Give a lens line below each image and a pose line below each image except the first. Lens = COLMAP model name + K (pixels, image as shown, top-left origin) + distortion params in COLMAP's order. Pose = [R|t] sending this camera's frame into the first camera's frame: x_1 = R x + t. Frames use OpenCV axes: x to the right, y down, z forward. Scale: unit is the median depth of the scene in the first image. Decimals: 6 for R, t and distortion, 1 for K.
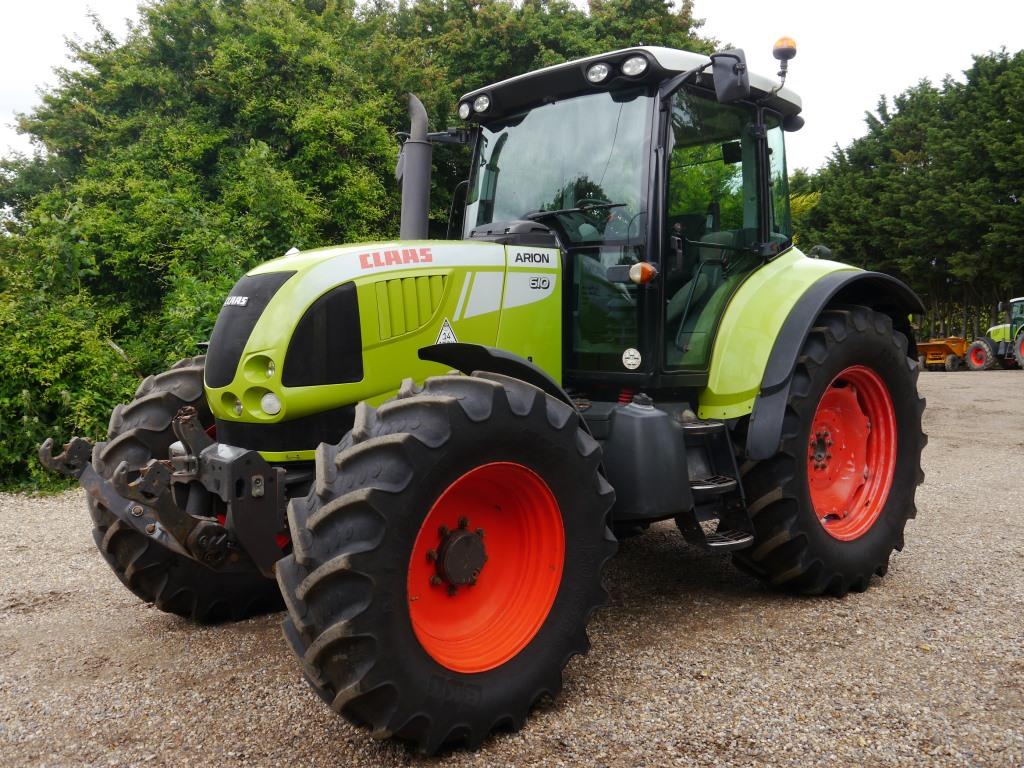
lens RADIAL K [[932.2, 0, 512.0], [0, 932.2, 384.0], [0, 0, 1]] dist [0.095004, 0.003013]
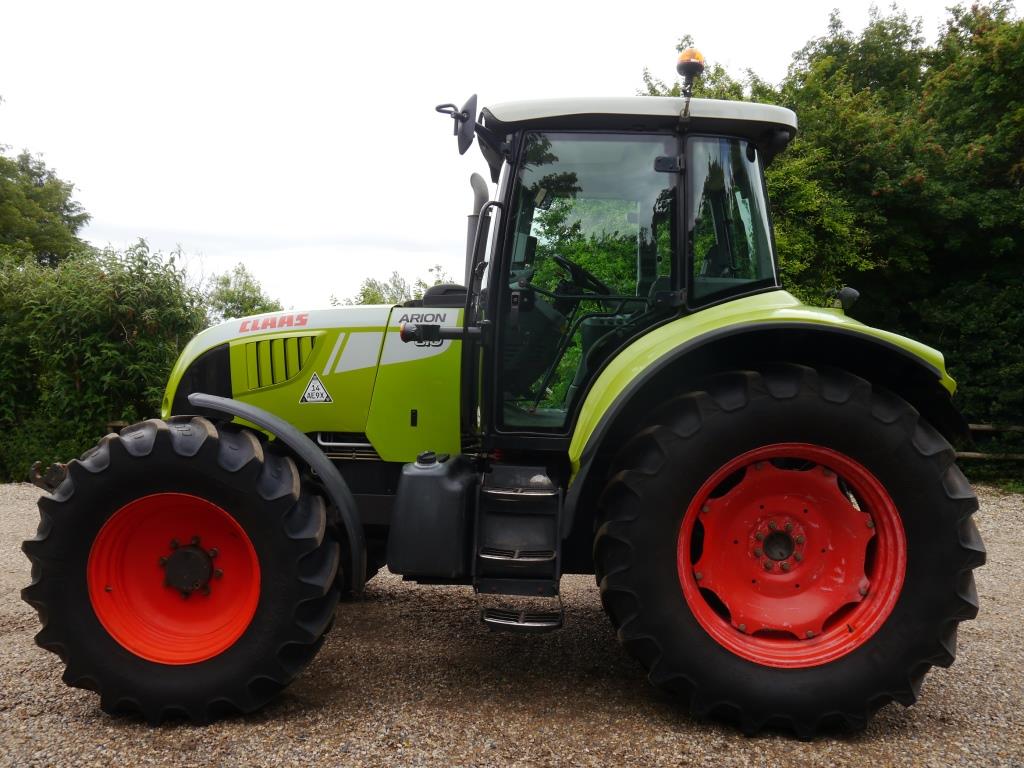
lens RADIAL K [[848.7, 0, 512.0], [0, 848.7, 384.0], [0, 0, 1]] dist [0.007101, 0.004649]
pose [[0.713128, 0.026379, -0.700537, 0.772205], [-0.061092, 0.997829, -0.024616, -0.040896], [0.698367, 0.060351, 0.713191, 0.373429]]
